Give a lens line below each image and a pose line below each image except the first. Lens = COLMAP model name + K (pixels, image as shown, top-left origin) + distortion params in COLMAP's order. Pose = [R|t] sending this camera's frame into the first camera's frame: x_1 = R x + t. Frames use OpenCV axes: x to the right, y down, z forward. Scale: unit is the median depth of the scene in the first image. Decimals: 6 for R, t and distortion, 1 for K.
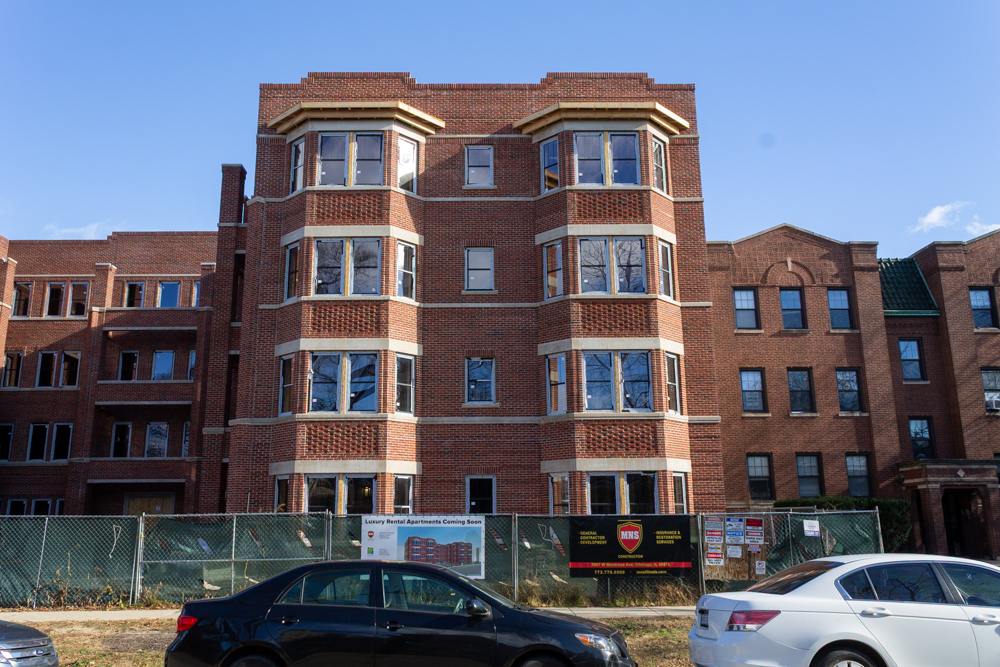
lens RADIAL K [[827.4, 0, 500.0], [0, 827.4, 333.5], [0, 0, 1]] dist [-0.003871, -0.000193]
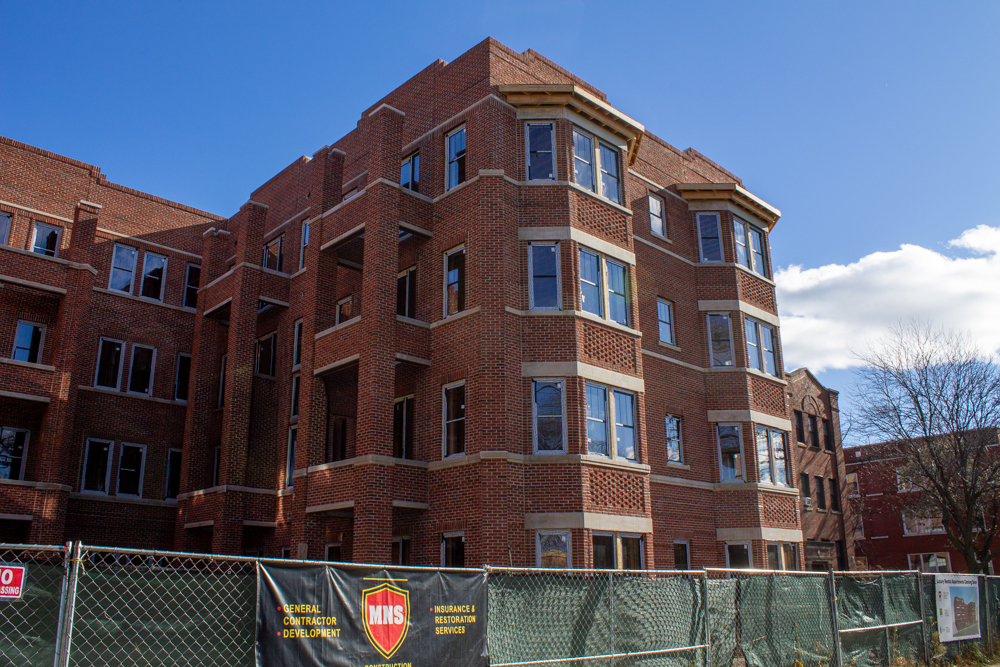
lens RADIAL K [[843.3, 0, 500.0], [0, 843.3, 333.5], [0, 0, 1]] dist [-0.186302, 0.180251]
pose [[0.738080, 0.209032, 0.641517, -0.773333], [-0.151762, 0.977868, -0.144022, 0.101653], [-0.657424, 0.008942, 0.753467, 0.400509]]
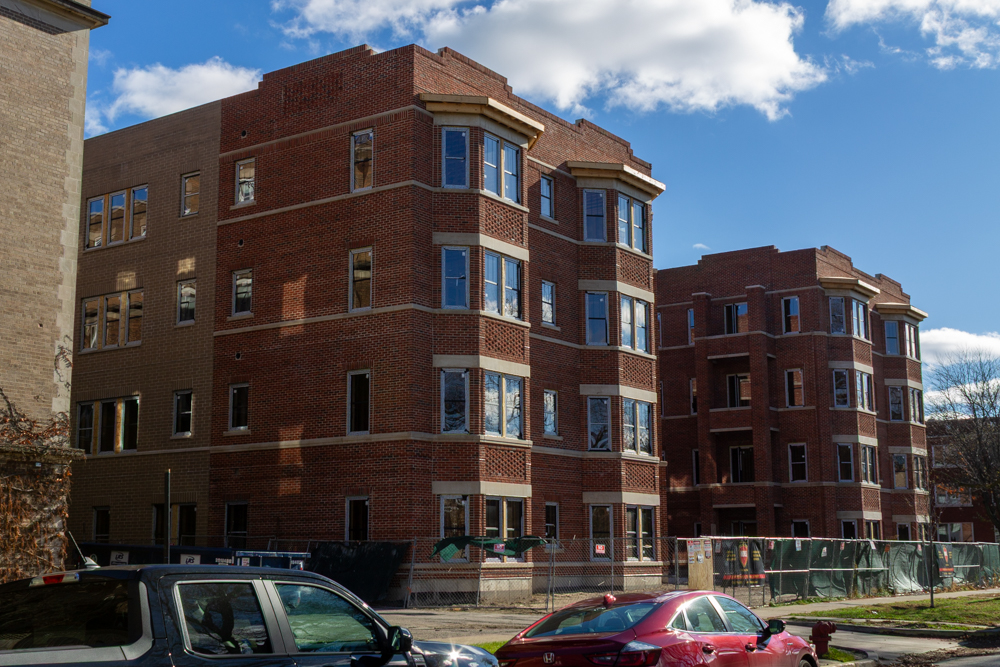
lens RADIAL K [[1279.5, 0, 500.0], [0, 1279.5, 333.5], [0, 0, 1]] dist [-0.011835, -0.000802]
pose [[0.585240, 0.142947, 0.798161, -1.314023], [-0.187647, 0.981494, -0.038192, 0.032275], [-0.788849, -0.127421, 0.601233, 0.088423]]
